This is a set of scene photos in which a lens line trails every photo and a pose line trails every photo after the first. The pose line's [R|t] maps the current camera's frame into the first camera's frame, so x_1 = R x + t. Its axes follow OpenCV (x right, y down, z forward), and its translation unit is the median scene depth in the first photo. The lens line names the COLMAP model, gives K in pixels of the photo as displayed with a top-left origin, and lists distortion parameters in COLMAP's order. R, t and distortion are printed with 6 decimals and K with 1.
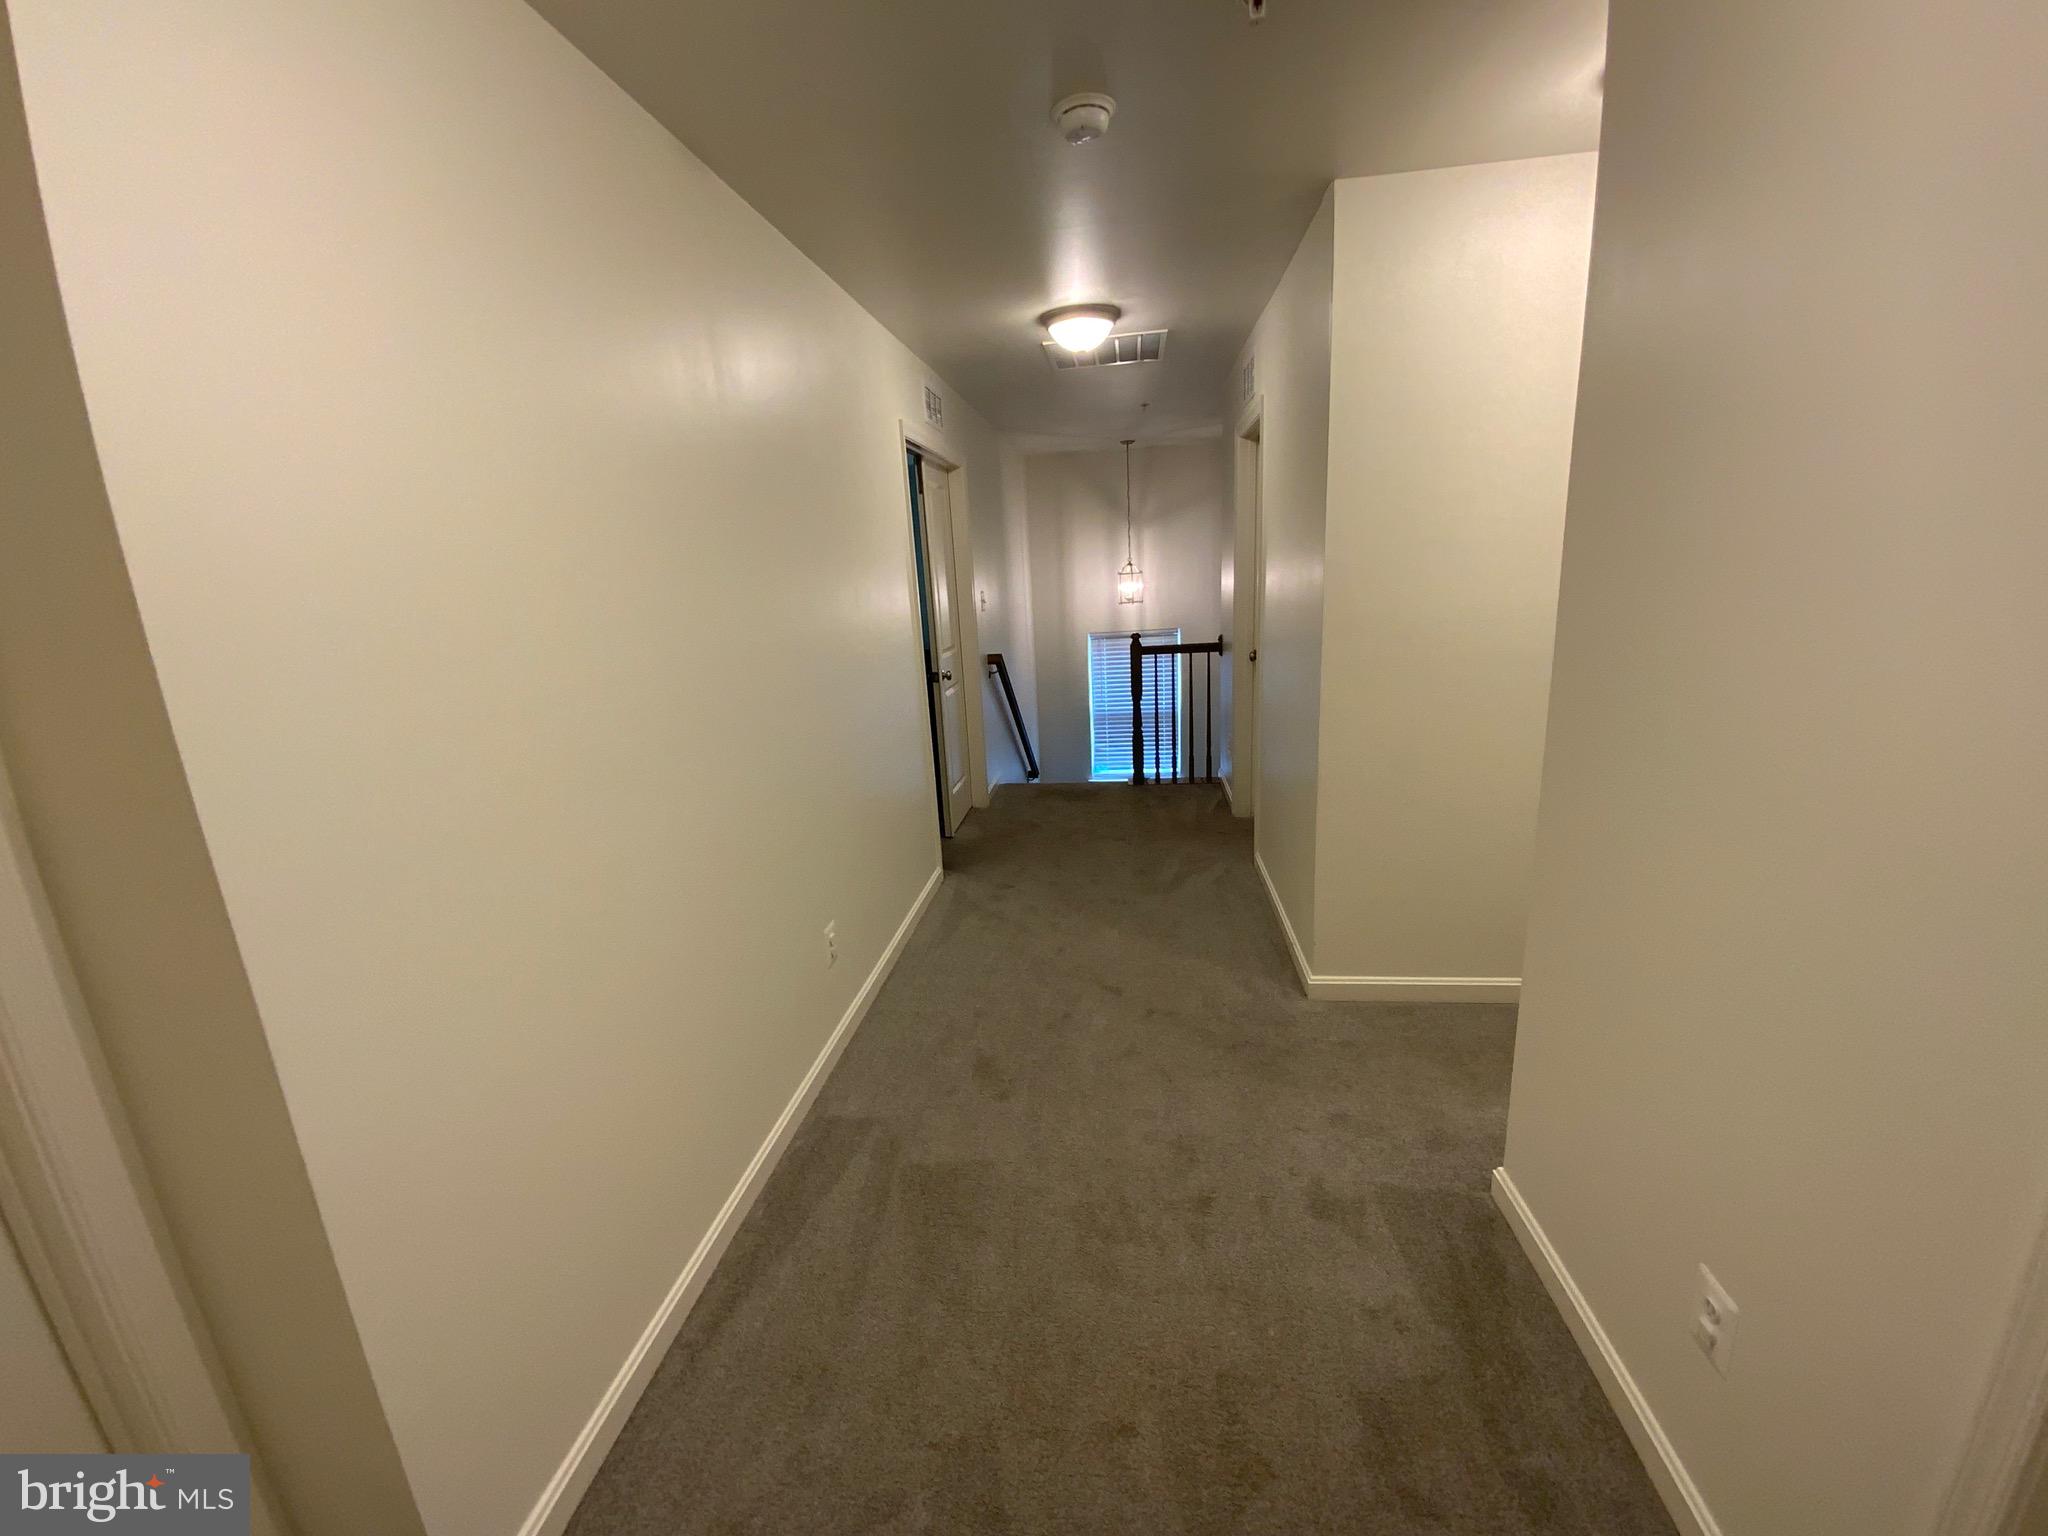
lens RADIAL K [[827.1, 0, 1024.0], [0, 827.1, 768.0], [0, 0, 1]] dist [-0.000144, -0.000194]
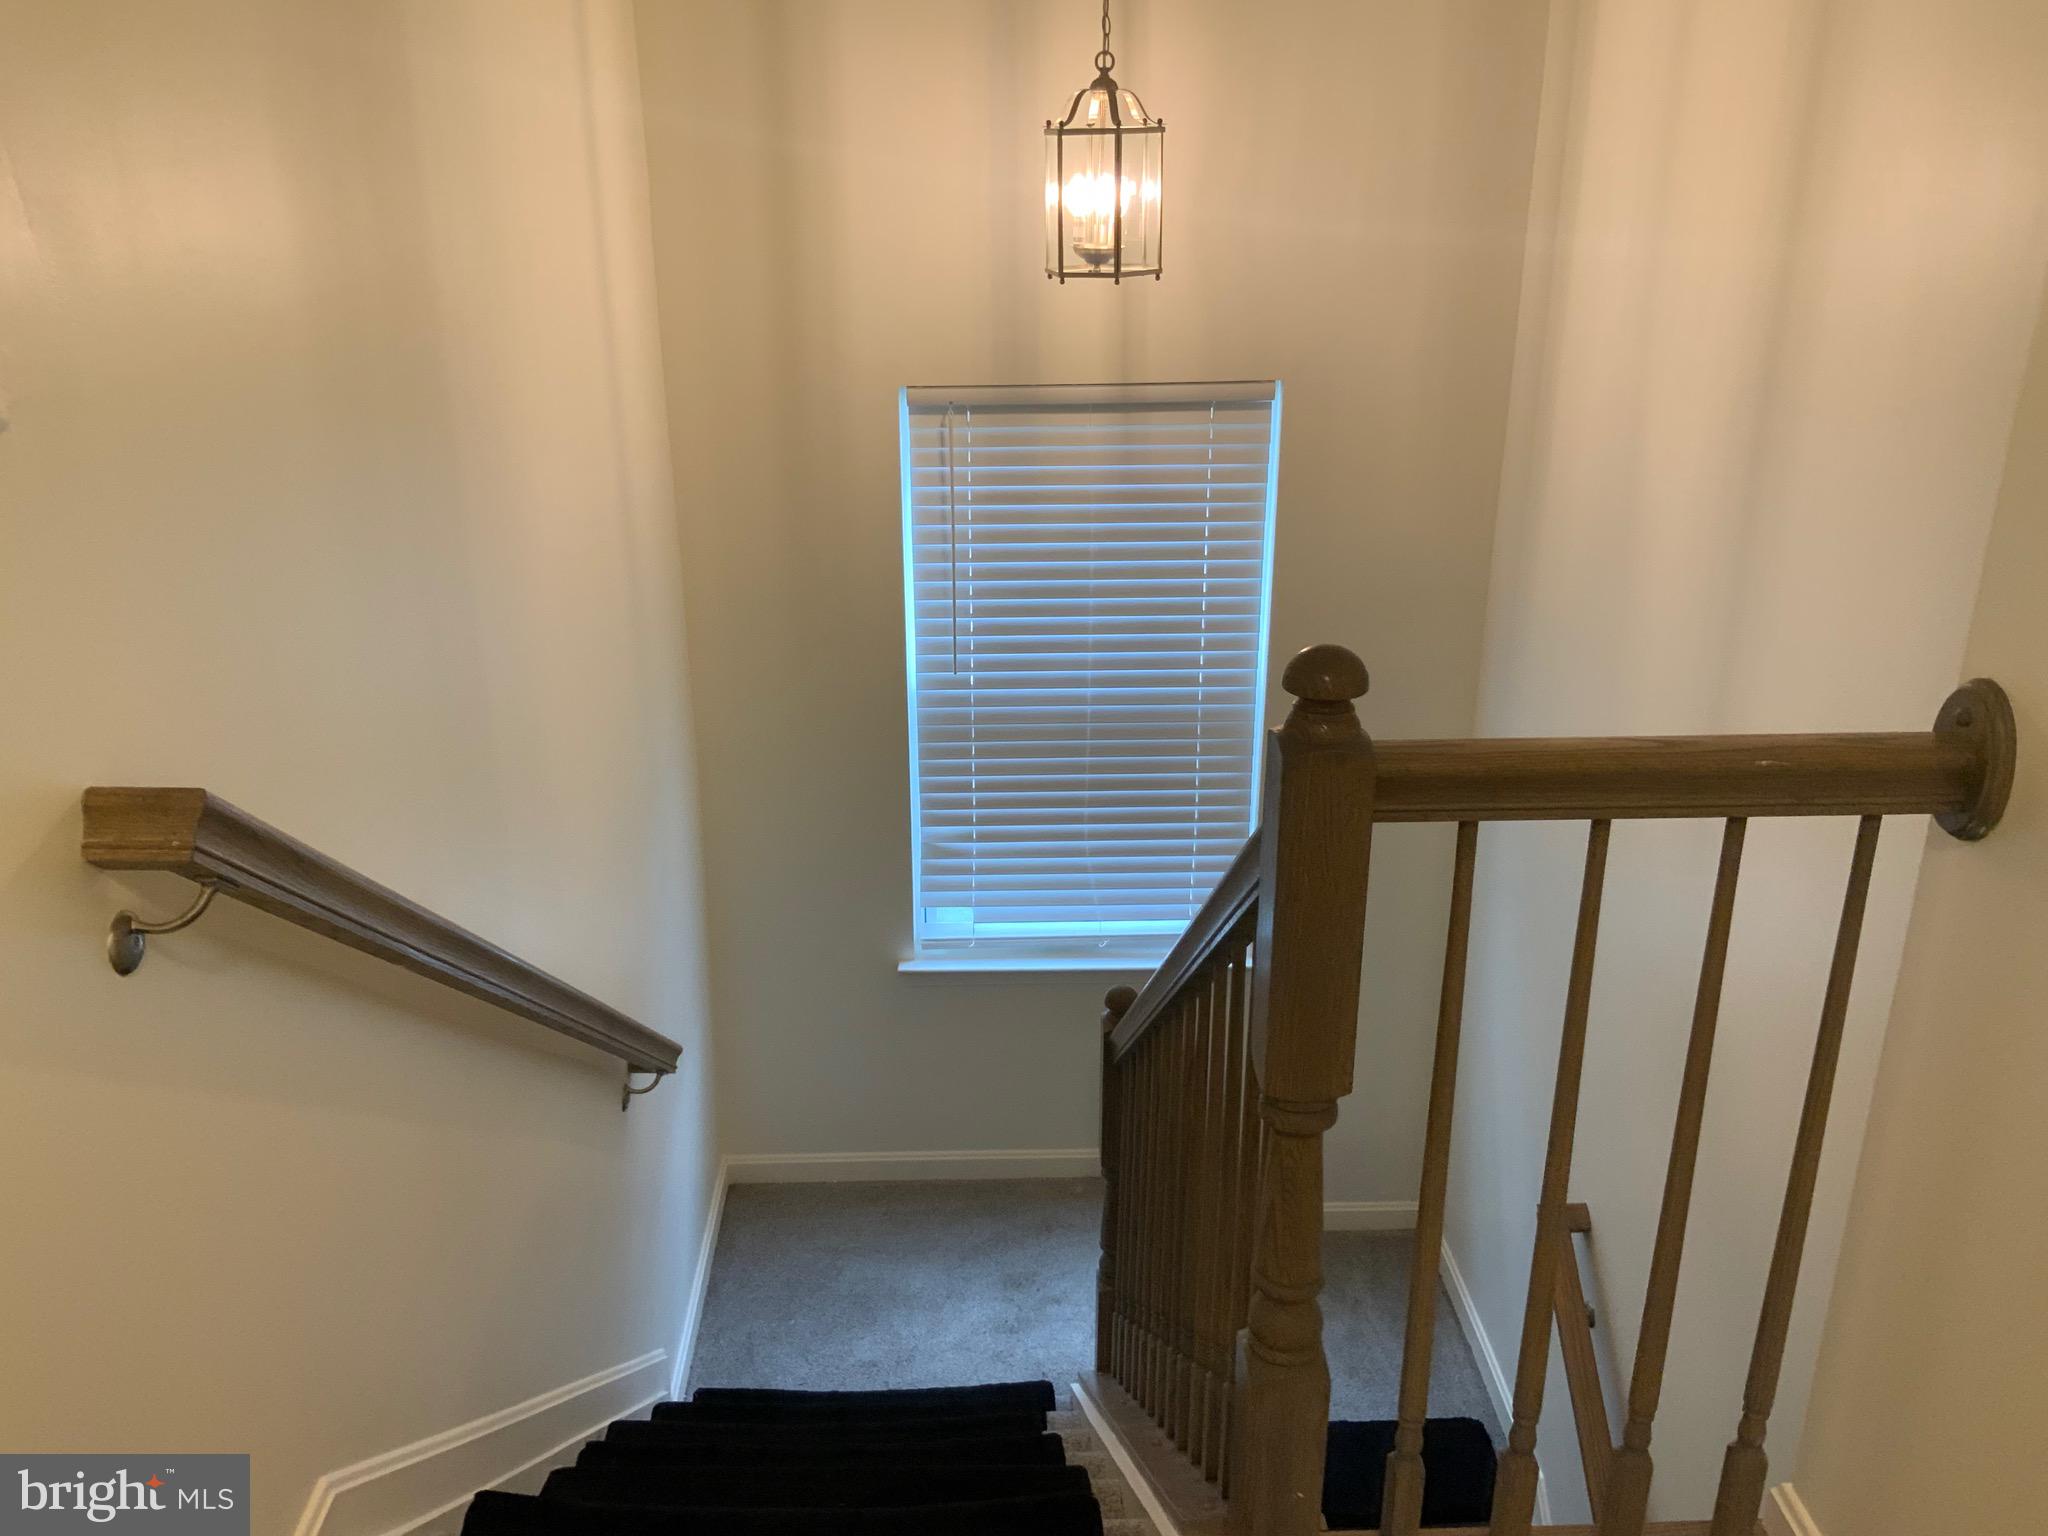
lens RADIAL K [[1701.3, 0, 1024.0], [0, 1701.3, 768.0], [0, 0, 1]] dist [0.079000, -0.173579]
pose [[0.985633, -0.018514, 0.167882, 0.030295], [-0.006144, 0.989386, 0.145183, -0.127166], [-0.168788, -0.144128, 0.975058, 0.516520]]
